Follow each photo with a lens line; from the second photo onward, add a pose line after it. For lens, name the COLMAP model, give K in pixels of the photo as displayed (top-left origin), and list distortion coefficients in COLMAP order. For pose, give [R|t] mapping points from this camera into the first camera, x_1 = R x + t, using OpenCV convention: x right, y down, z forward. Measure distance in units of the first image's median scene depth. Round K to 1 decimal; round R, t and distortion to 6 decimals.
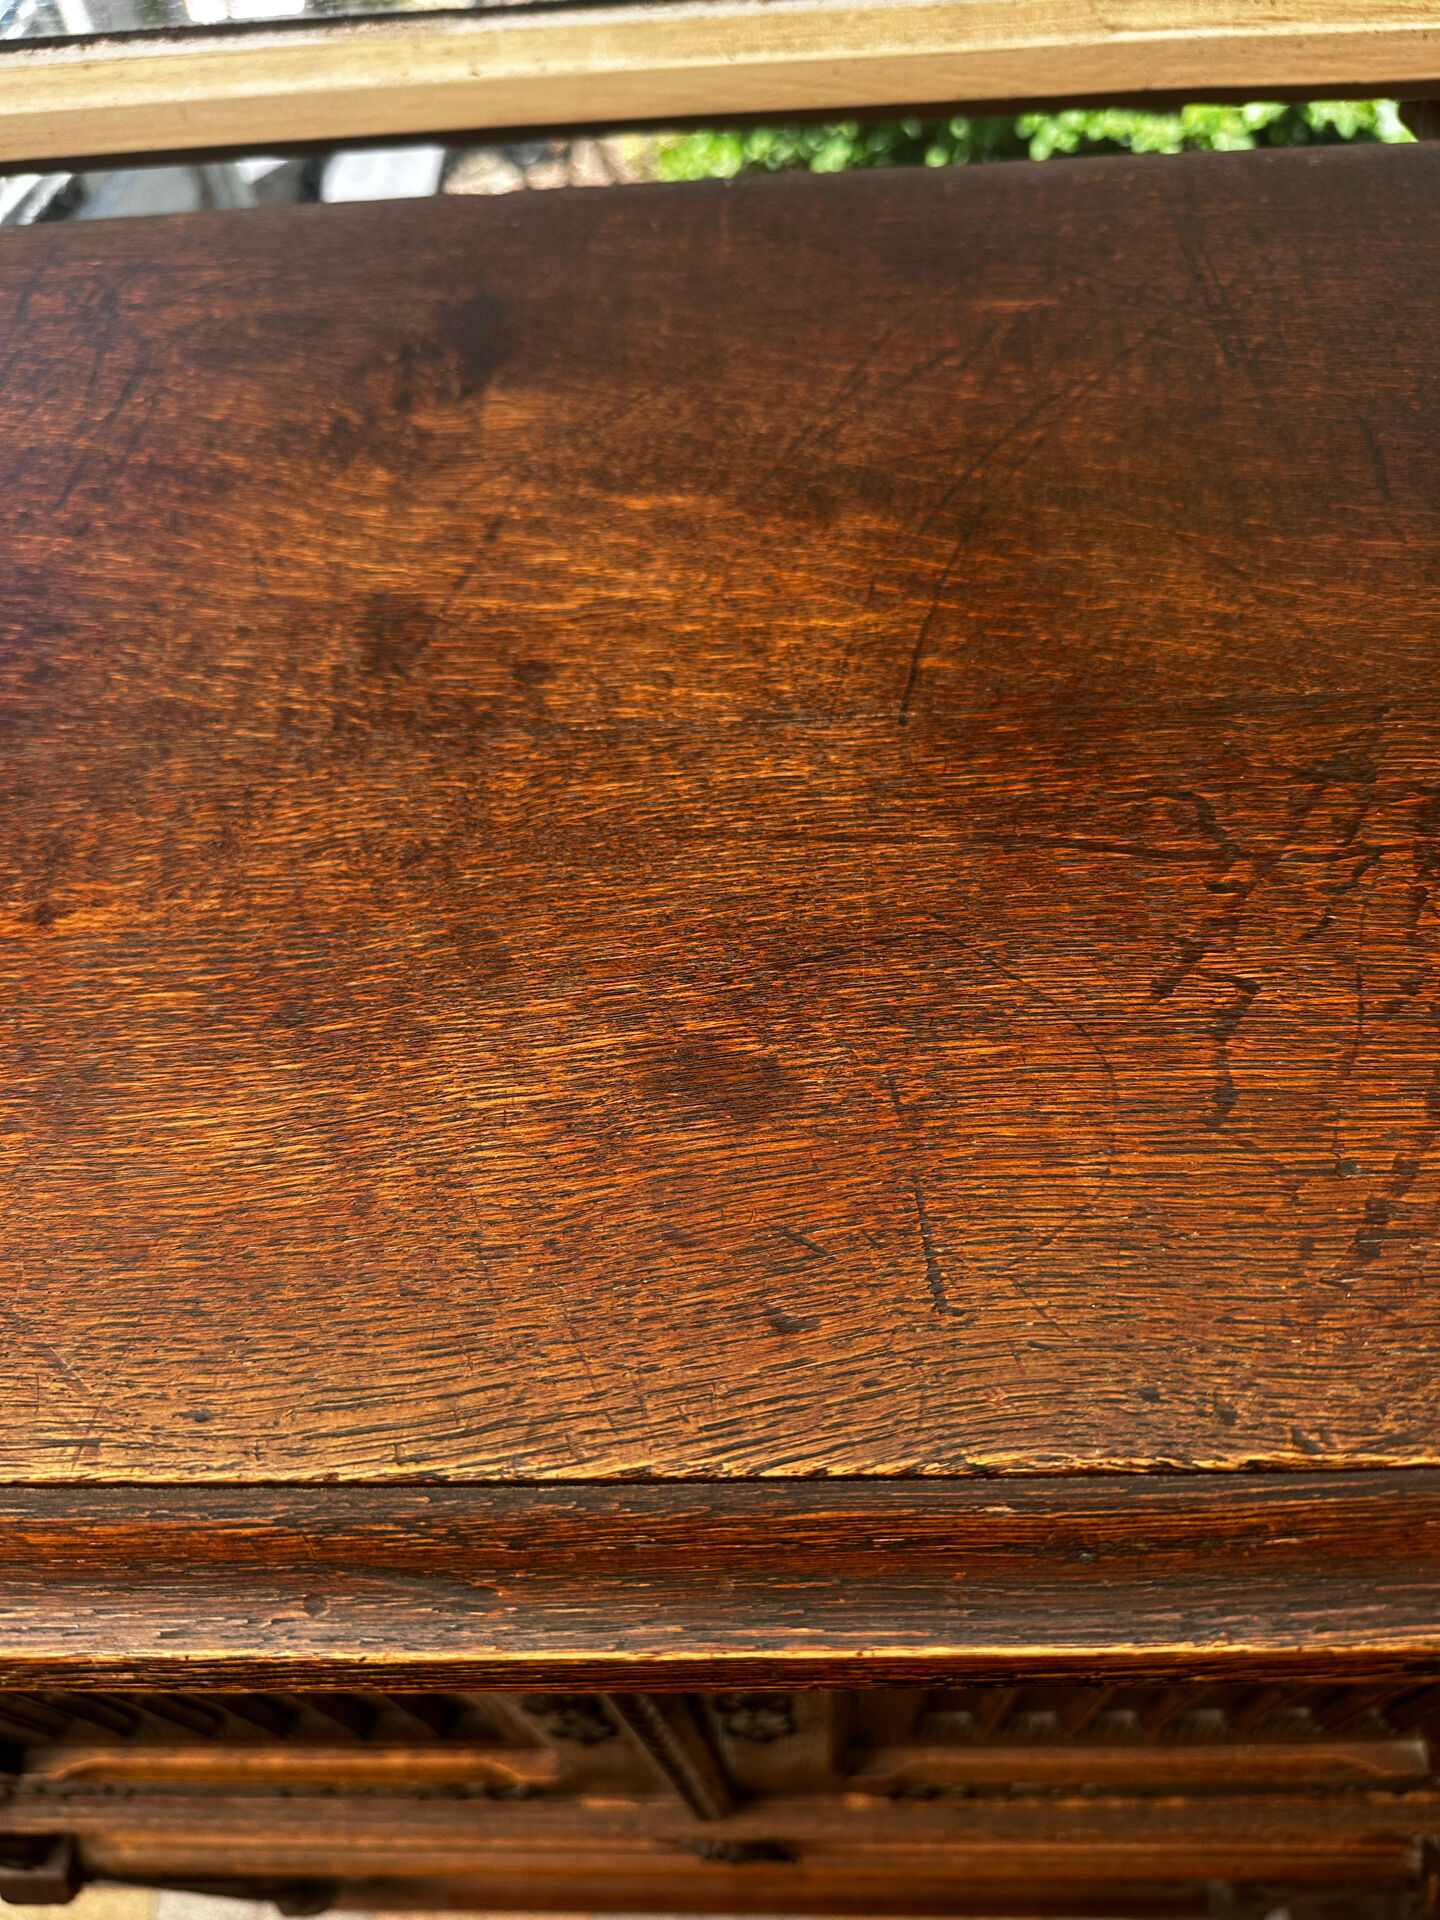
lens RADIAL K [[1388.6, 0, 711.8], [0, 1388.6, 962.6], [0, 0, 1]] dist [0.060825, -0.142267]
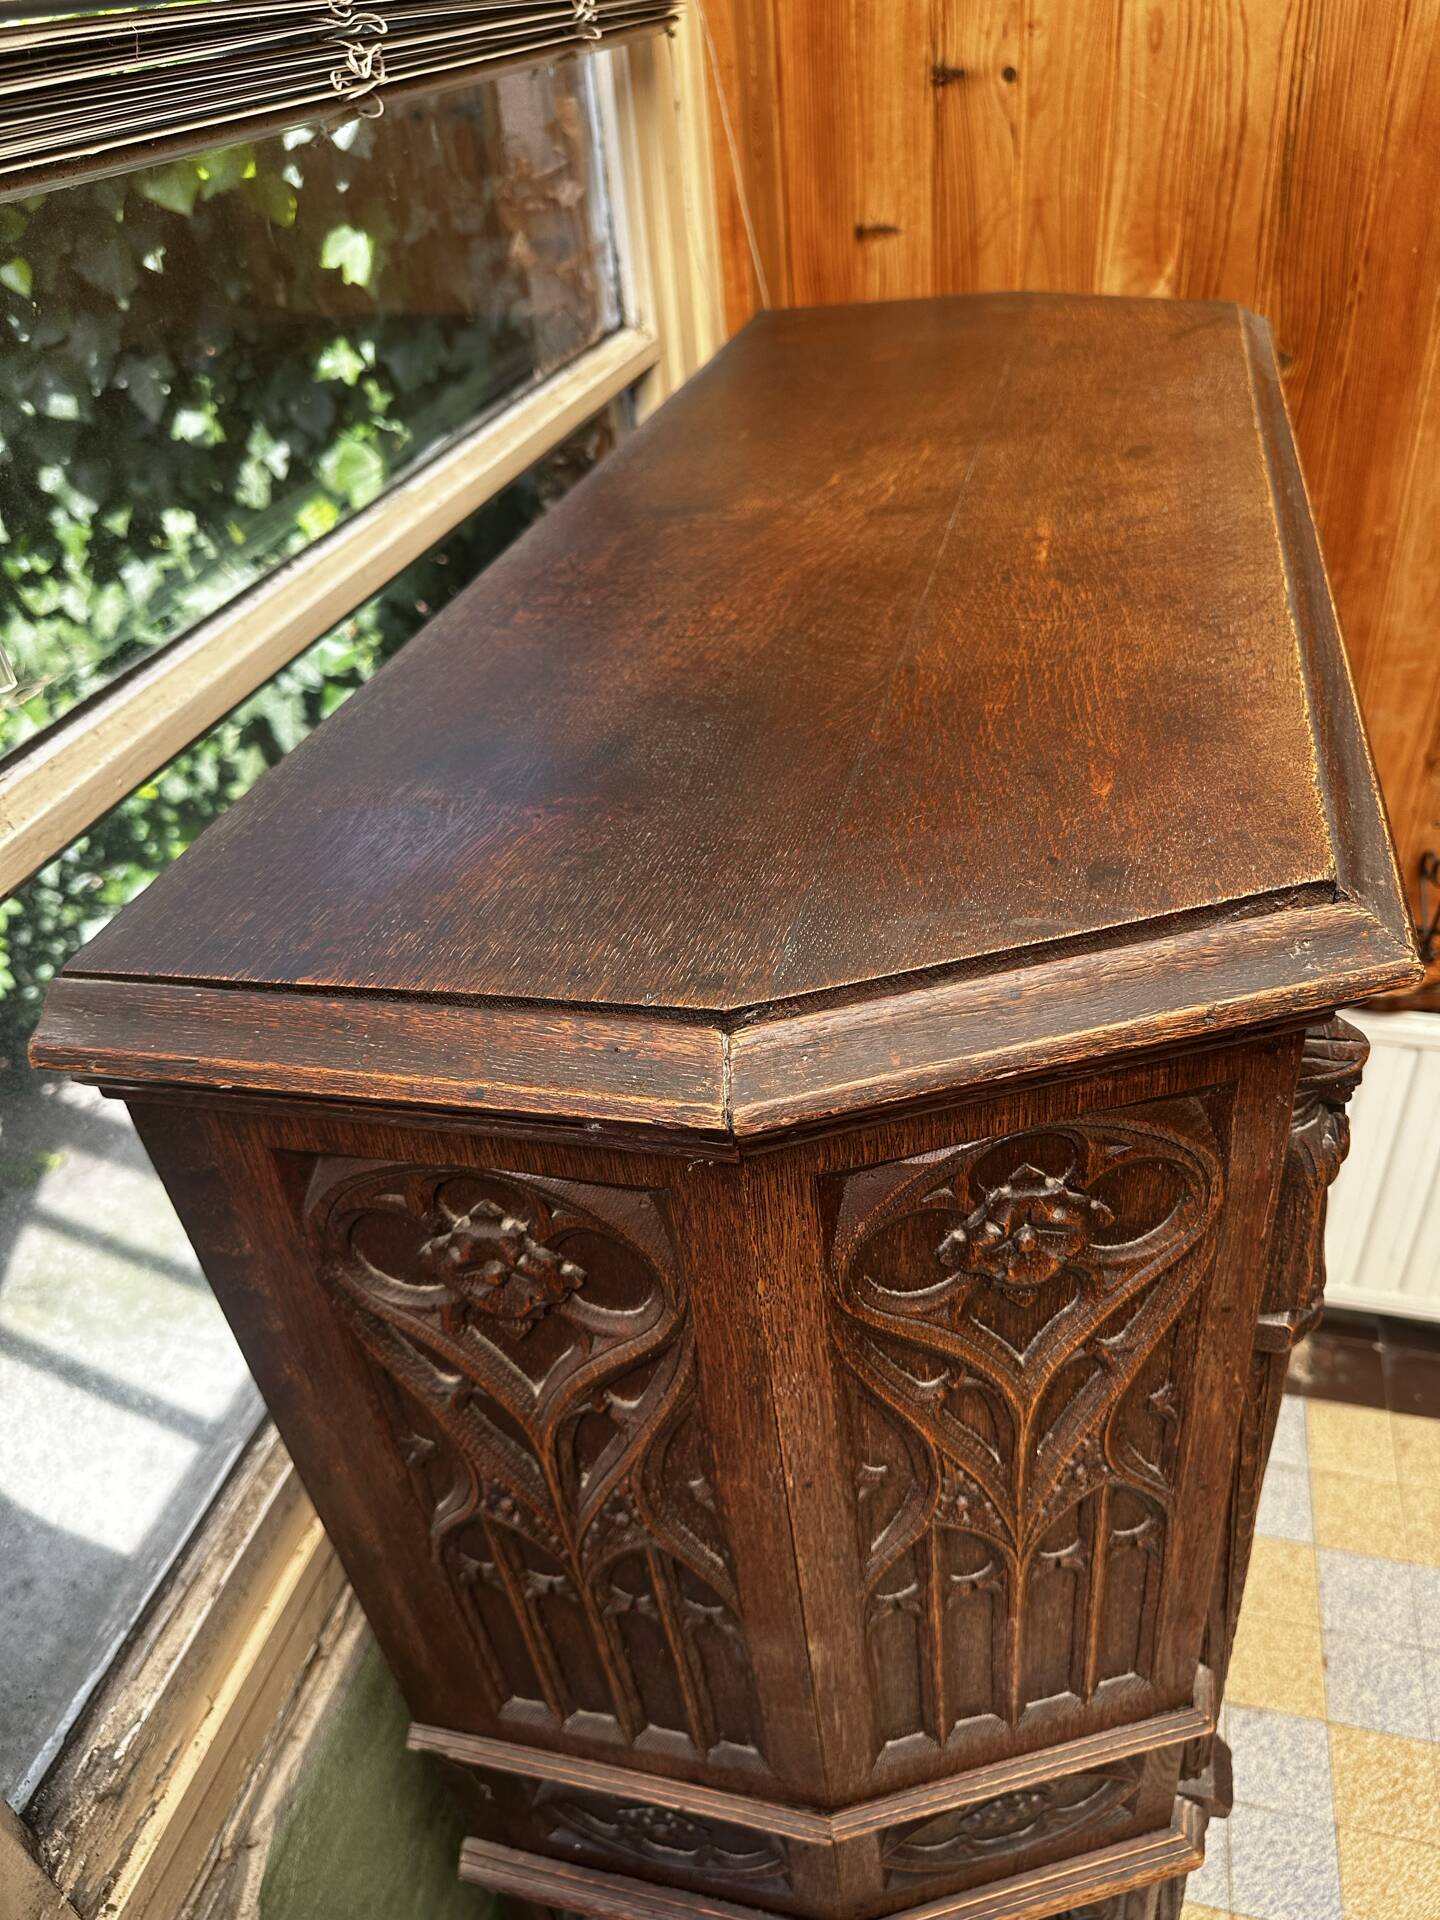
lens RADIAL K [[1388.6, 0, 711.8], [0, 1388.6, 962.6], [0, 0, 1]] dist [0.060825, -0.142267]
pose [[0.286435, -0.540871, 0.790831, -2.509123], [0.850701, 0.523289, 0.049772, -0.213862], [-0.440753, 0.658504, 0.610008, 0.220437]]
